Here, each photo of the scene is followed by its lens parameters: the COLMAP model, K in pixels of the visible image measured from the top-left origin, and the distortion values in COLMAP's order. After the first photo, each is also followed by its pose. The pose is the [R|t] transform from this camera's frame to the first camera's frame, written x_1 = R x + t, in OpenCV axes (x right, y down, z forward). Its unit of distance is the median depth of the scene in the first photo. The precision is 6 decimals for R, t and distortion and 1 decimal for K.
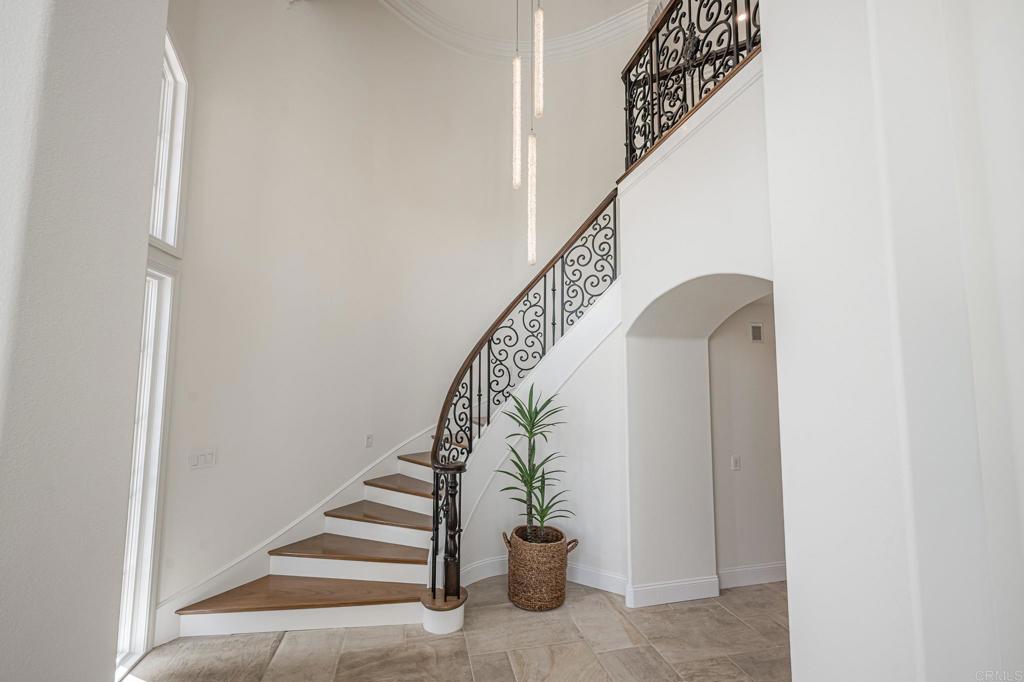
lens RADIAL K [[417.9, 0, 507.3], [0, 417.9, 344.8], [0, 0, 1]] dist [-0.001978, 0.000704]
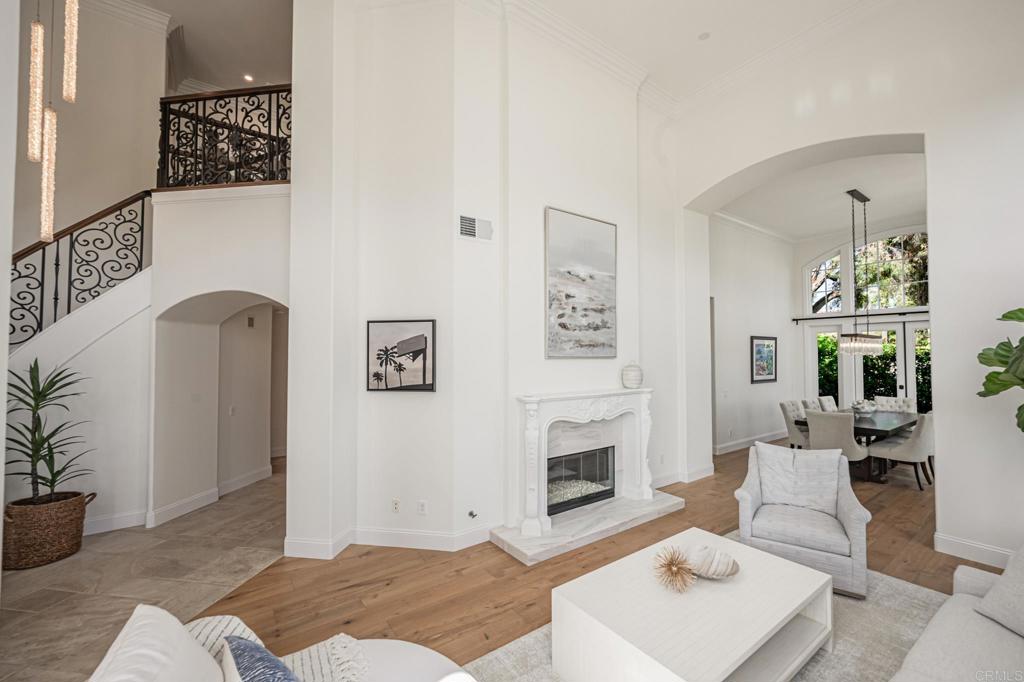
lens RADIAL K [[417.9, 0, 512.4], [0, 417.9, 341.1], [0, 0, 1]] dist [-0.001978, 0.000704]
pose [[0.380218, 0.023531, 0.924598, -0.433585], [-0.075999, 0.997091, 0.005876, -0.041833], [-0.921769, -0.072503, 0.380900, -0.435495]]
